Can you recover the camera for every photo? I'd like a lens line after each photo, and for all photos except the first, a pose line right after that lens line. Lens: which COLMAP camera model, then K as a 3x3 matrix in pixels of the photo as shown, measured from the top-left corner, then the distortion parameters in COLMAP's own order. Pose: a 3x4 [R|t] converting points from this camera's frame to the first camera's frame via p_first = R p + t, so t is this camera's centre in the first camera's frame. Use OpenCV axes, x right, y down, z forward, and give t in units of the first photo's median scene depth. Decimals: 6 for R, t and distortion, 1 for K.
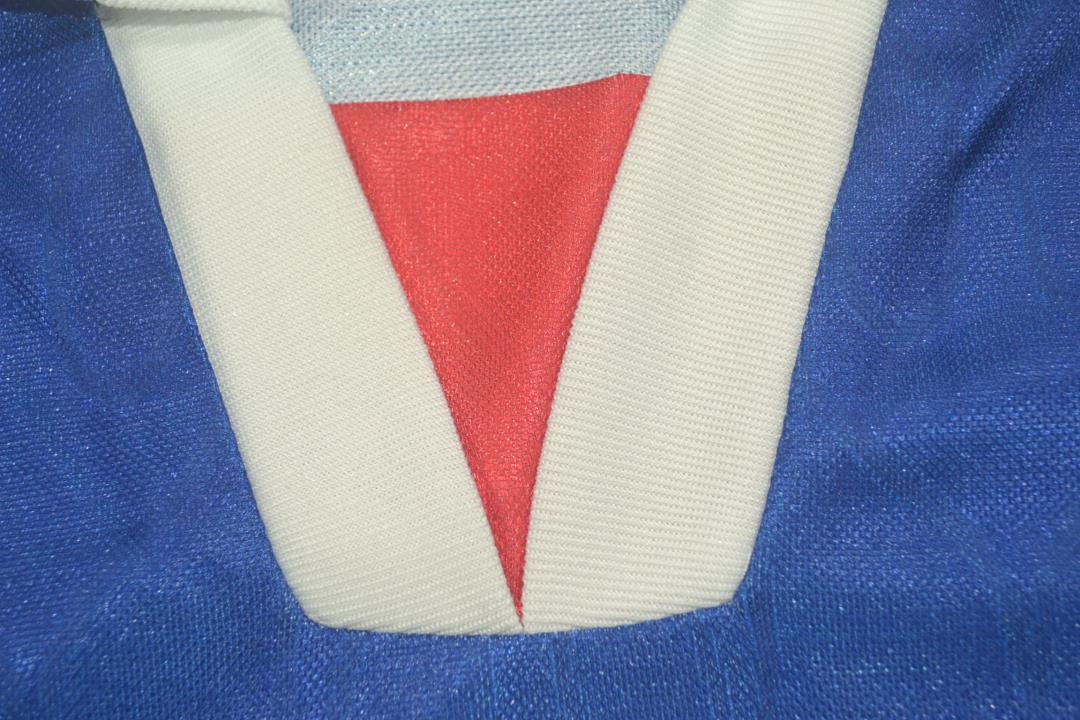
lens RADIAL K [[1788.6, 0, 536.0], [0, 1788.6, 359.5], [0, 0, 1]] dist [0.074095, 0.000000]
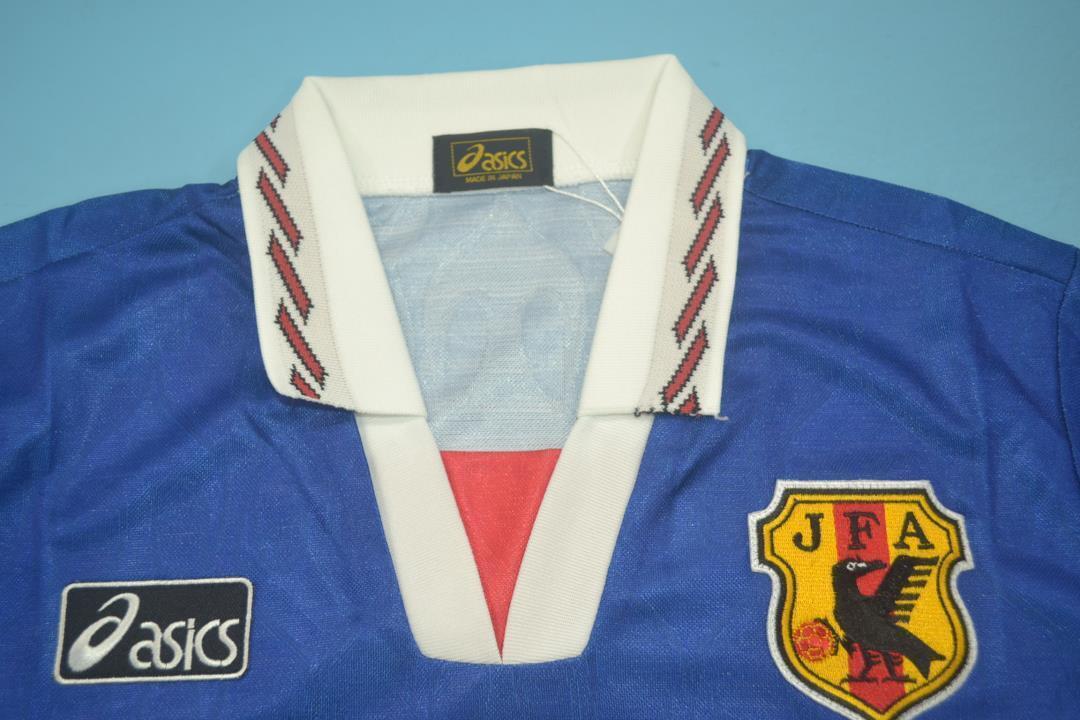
lens RADIAL K [[1020.6, 0, 547.7], [0, 1020.6, 362.8], [0, 0, 1]] dist [0.004671, 0.000000]
pose [[0.999053, 0.043383, -0.003451, 0.044563], [-0.043519, 0.995553, -0.083546, -0.163414], [-0.000189, 0.083617, 0.996498, -0.528687]]
